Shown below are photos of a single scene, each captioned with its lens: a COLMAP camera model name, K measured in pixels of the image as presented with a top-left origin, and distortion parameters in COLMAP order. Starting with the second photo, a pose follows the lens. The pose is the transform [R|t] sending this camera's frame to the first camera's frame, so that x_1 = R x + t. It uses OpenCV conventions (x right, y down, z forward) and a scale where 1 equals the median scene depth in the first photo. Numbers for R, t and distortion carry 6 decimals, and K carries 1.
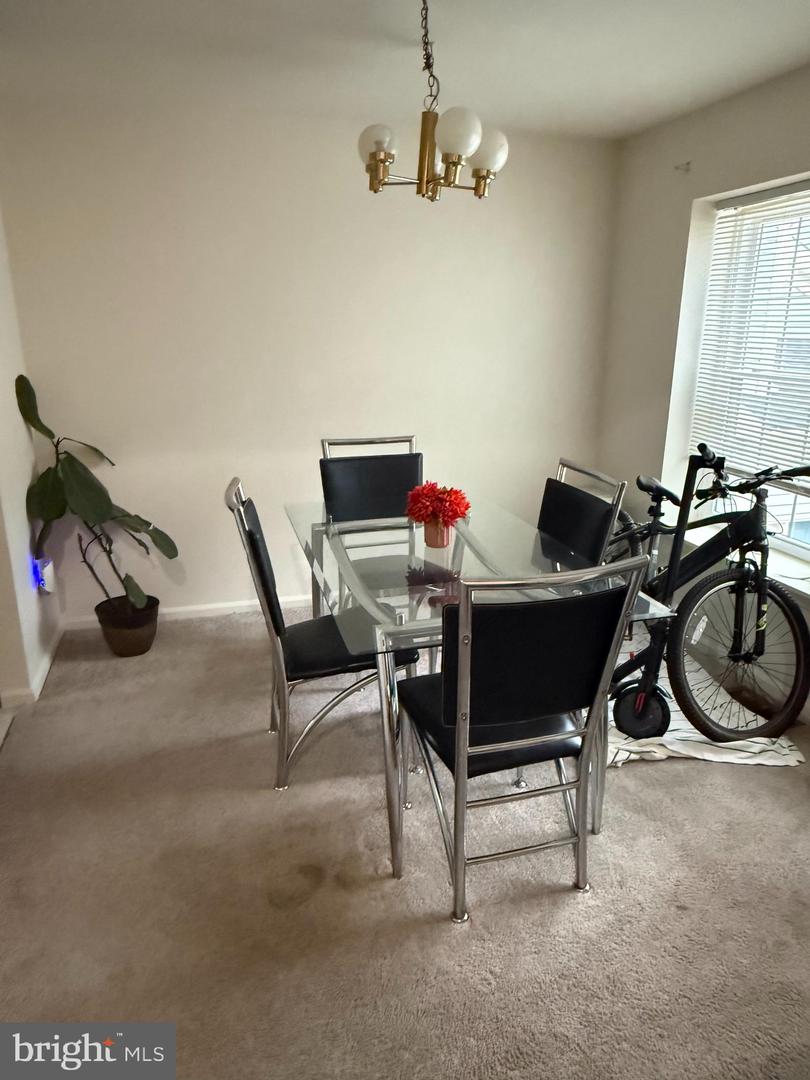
lens RADIAL K [[715.3, 0, 405.0], [0, 715.3, 540.0], [0, 0, 1]] dist [-0.006065, -0.001625]
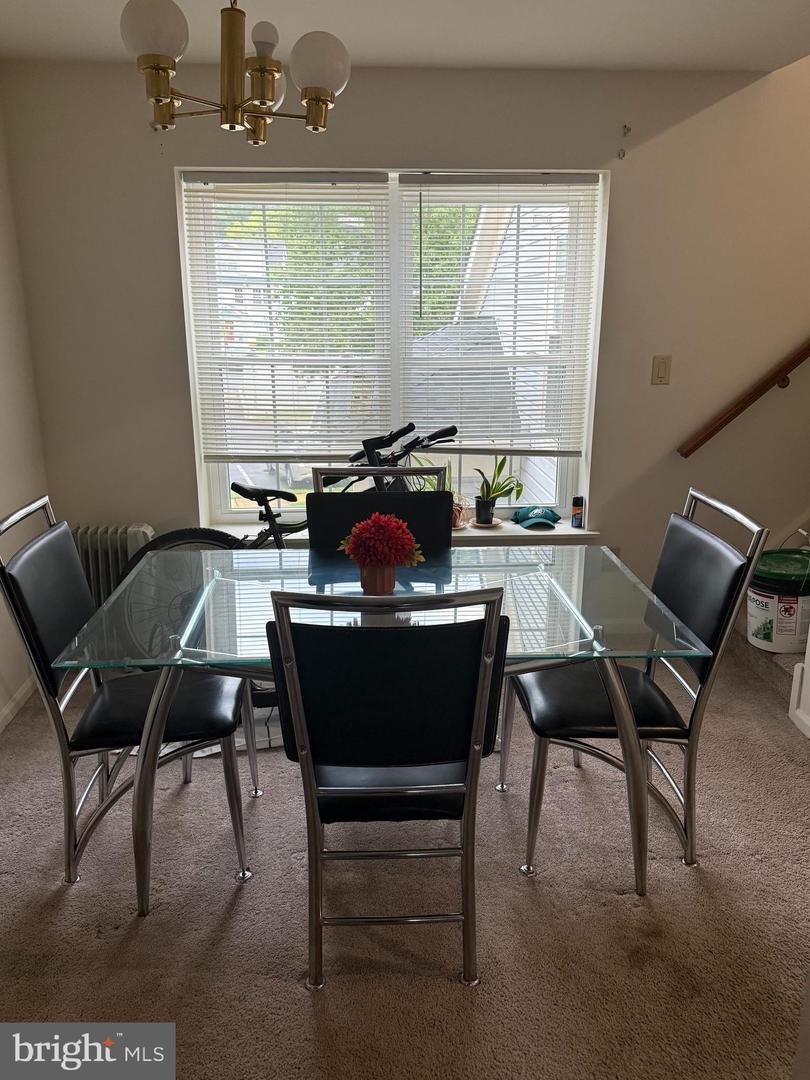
lens RADIAL K [[863.0, 0, 405.0], [0, 863.0, 540.0], [0, 0, 1]] dist [0.006415, 0.003552]
pose [[0.207539, -0.266311, 0.941279, -0.655274], [0.290526, 0.935594, 0.200645, -0.181653], [-0.934089, 0.231824, 0.271542, 0.558093]]
